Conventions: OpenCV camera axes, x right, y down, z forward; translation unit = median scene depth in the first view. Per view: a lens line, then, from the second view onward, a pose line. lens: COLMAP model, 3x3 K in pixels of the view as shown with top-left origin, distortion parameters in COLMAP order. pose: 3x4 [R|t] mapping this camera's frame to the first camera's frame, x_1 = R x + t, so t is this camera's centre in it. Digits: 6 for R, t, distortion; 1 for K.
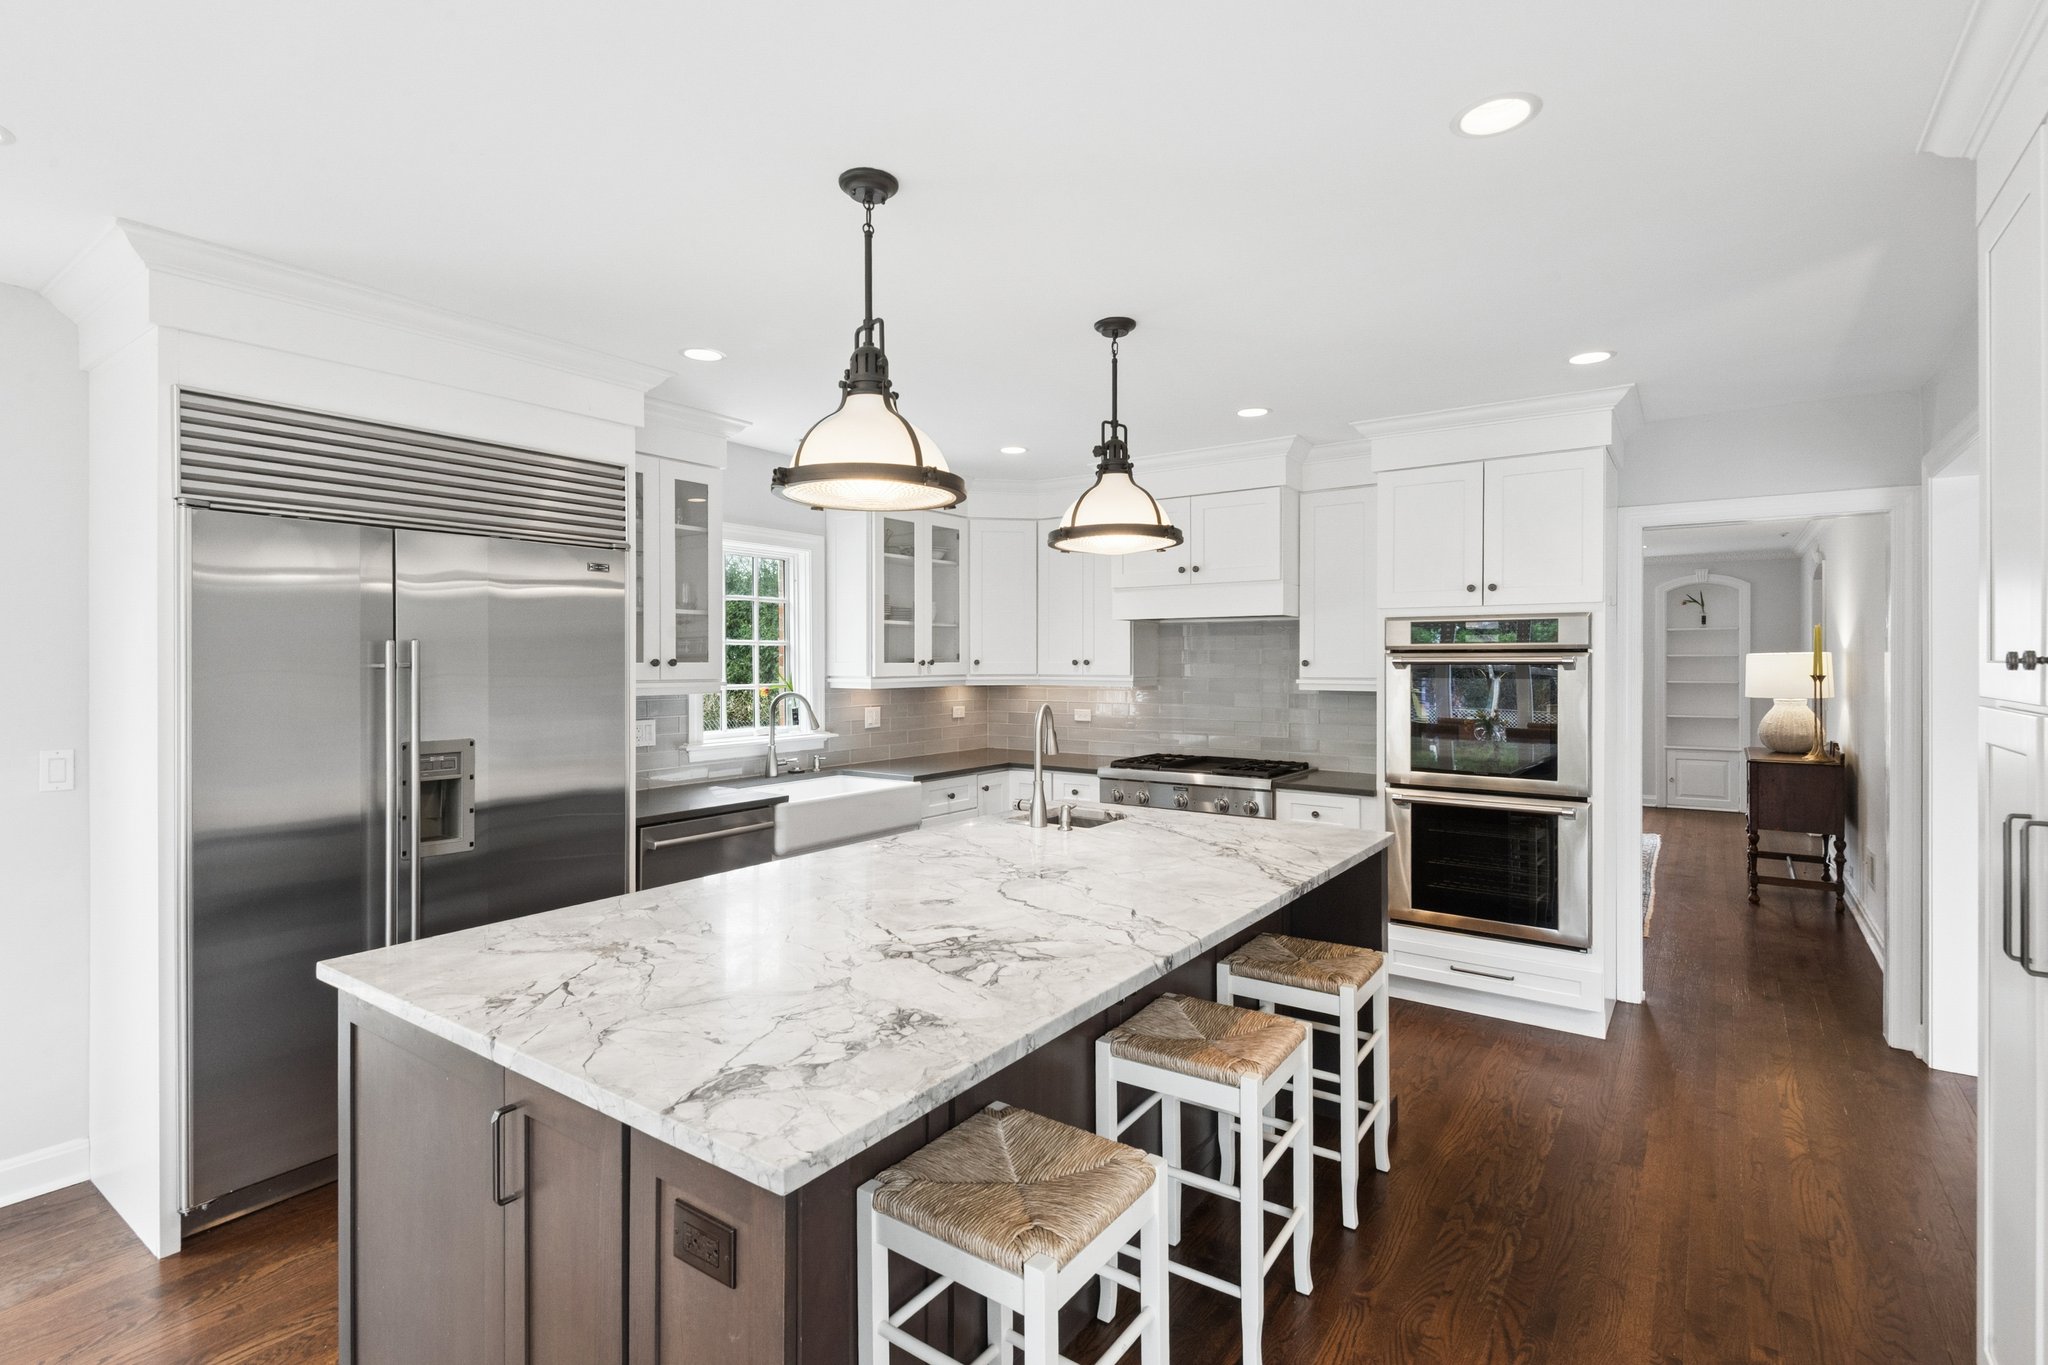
lens RADIAL K [[974.4, 0, 980.6], [0, 974.4, 664.6], [0, 0, 1]] dist [0.029819, -0.008814]
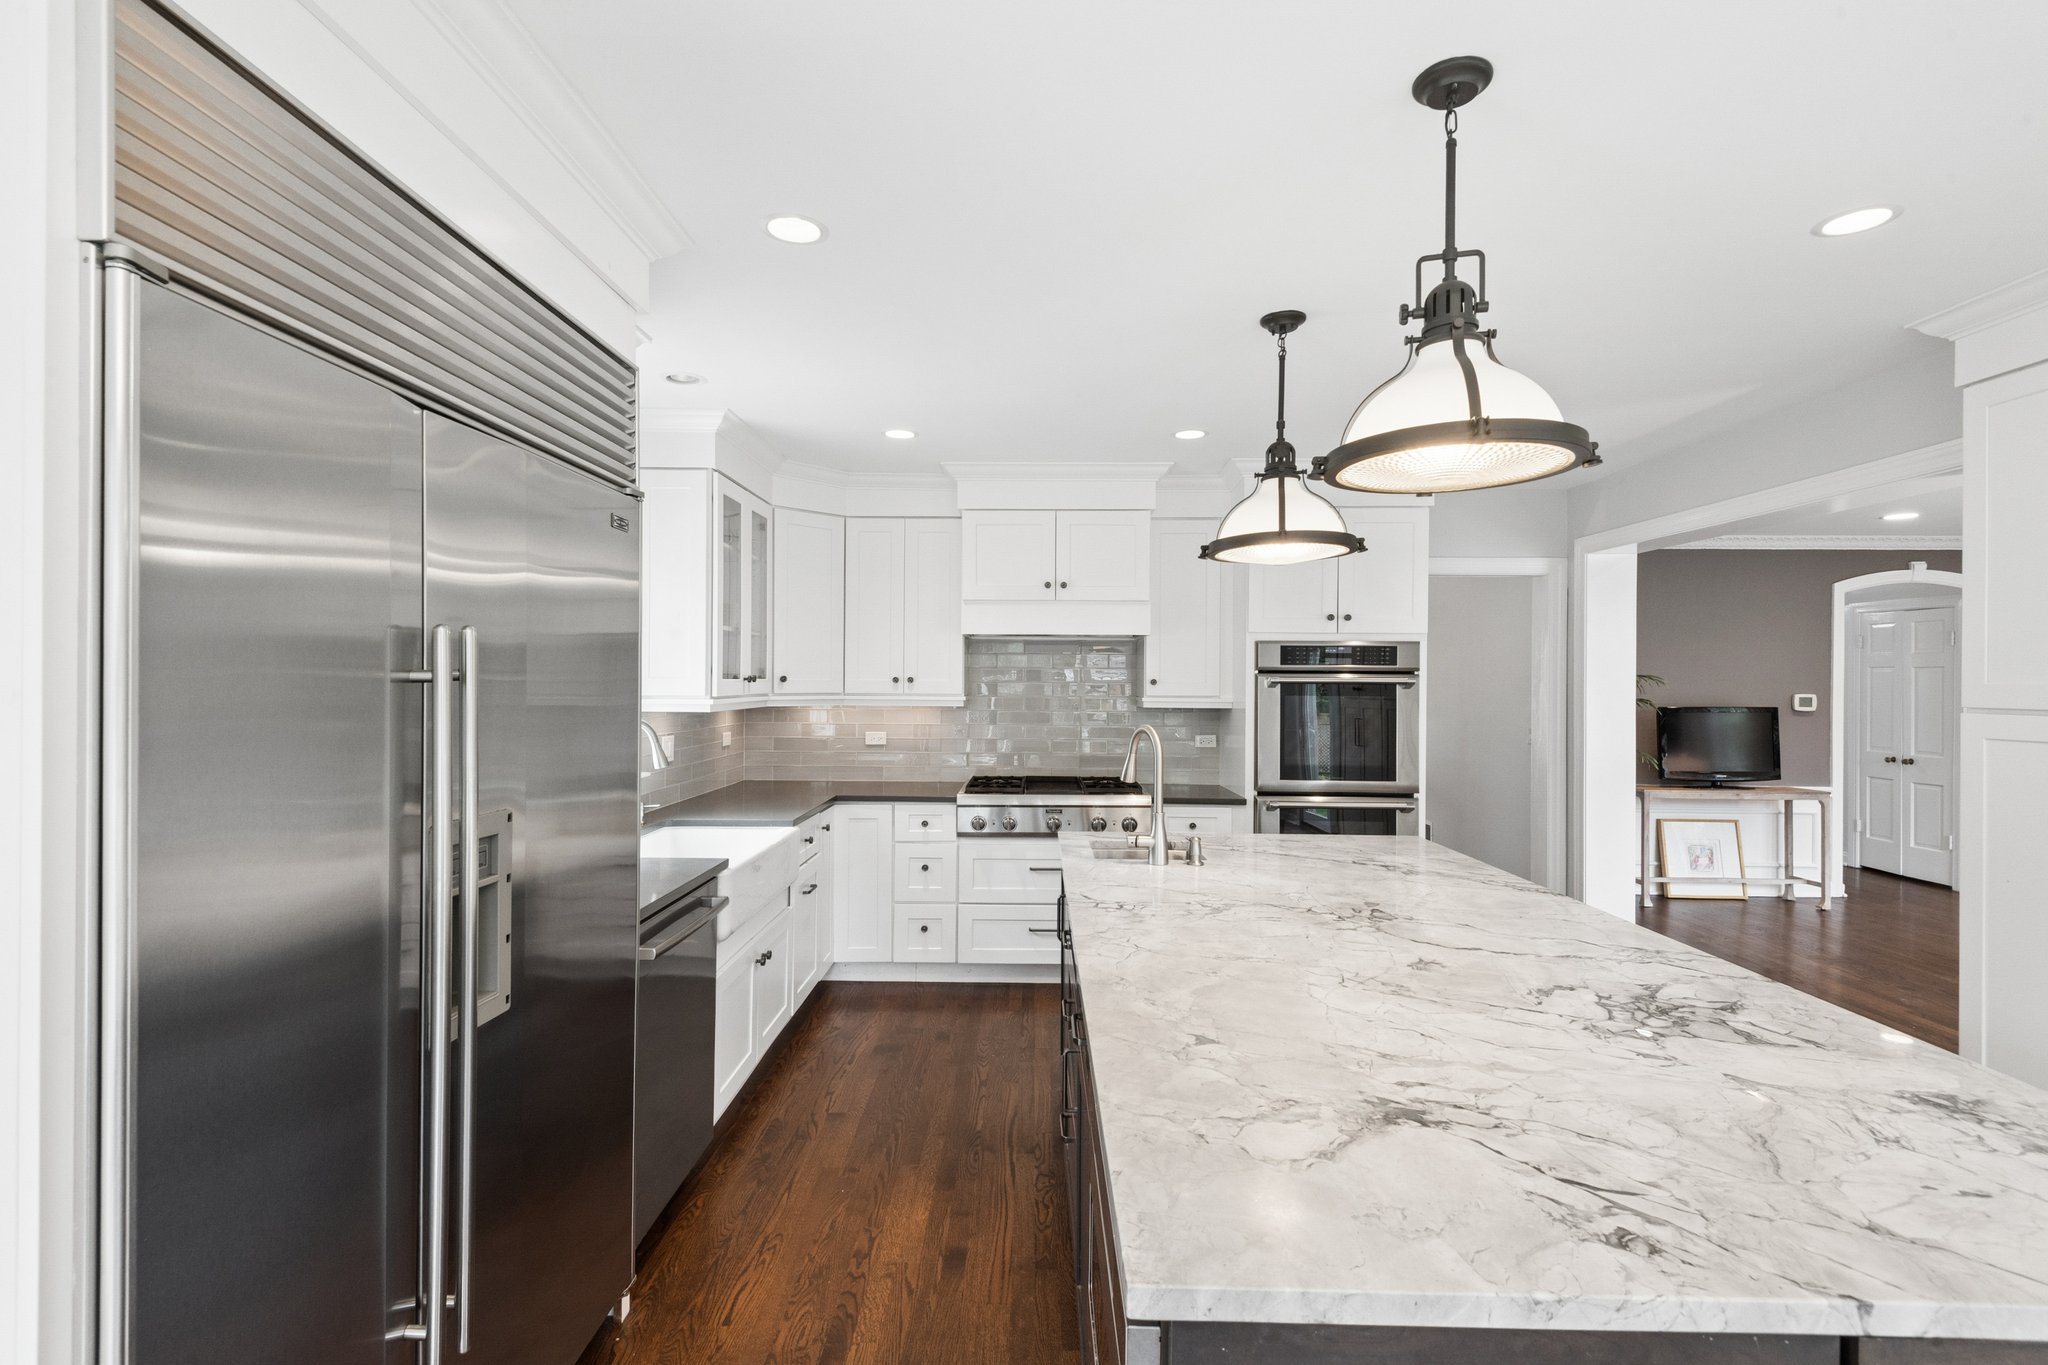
lens RADIAL K [[974.4, 0, 1008.3], [0, 974.4, 681.5], [0, 0, 1]] dist [0.029819, -0.008814]
pose [[0.806010, 0.005683, 0.591874, -0.475056], [-0.005697, 0.999982, -0.001844, 0.000949], [-0.591874, -0.001885, 0.806028, 0.301156]]
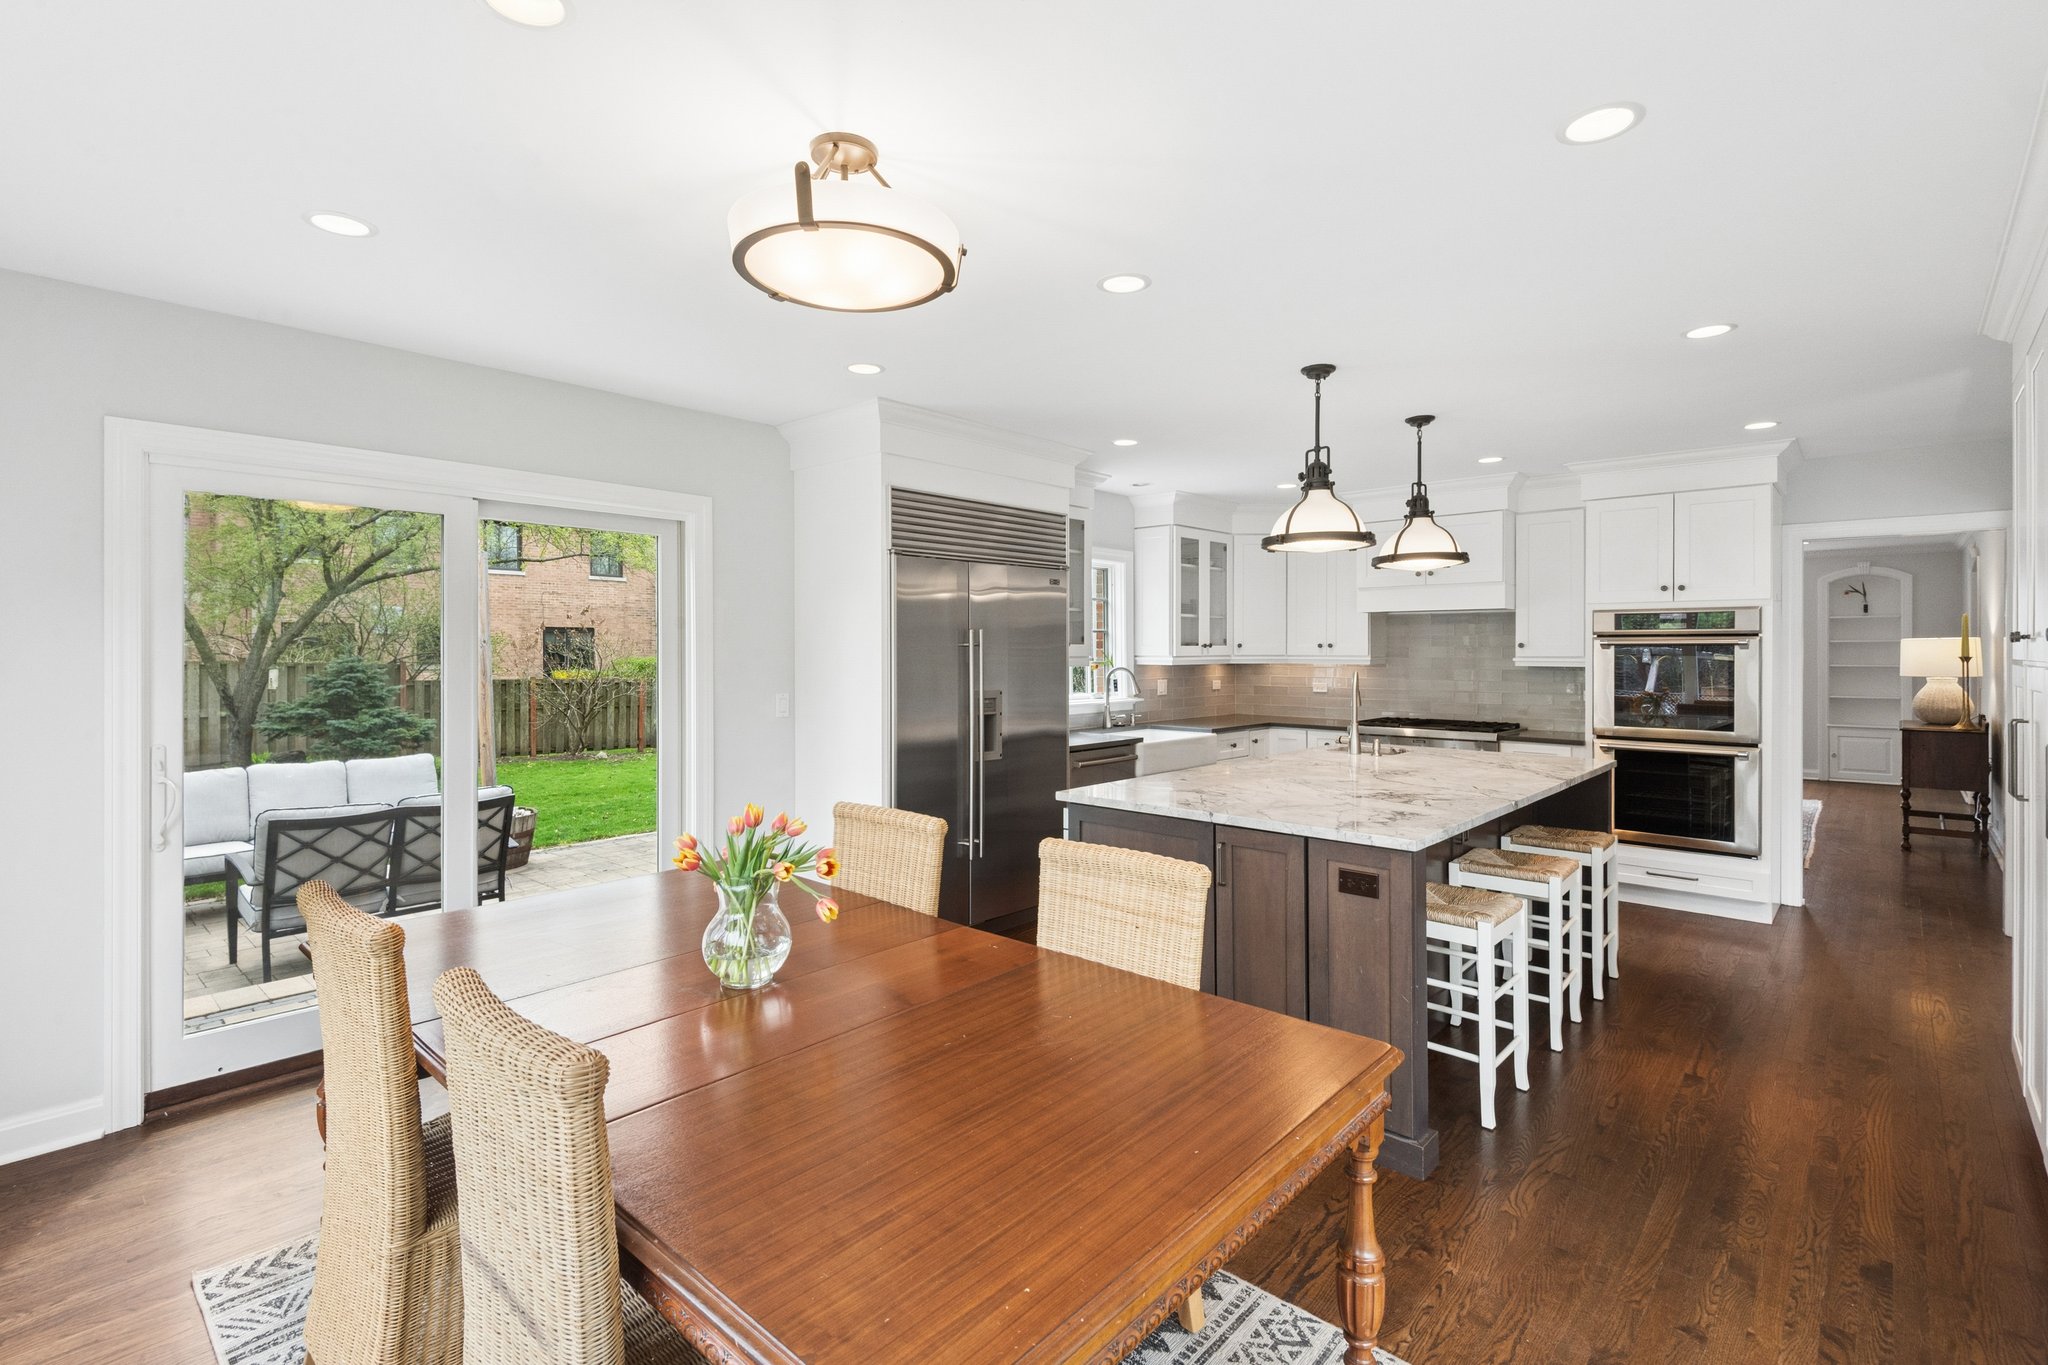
lens RADIAL K [[974.4, 0, 976.9], [0, 974.4, 653.0], [0, 0, 1]] dist [0.029819, -0.008814]
pose [[0.994361, 0.000465, -0.106046, -0.294770], [-0.000547, 1.000000, -0.000739, 0.012014], [0.106046, 0.000793, 0.994361, -0.447309]]
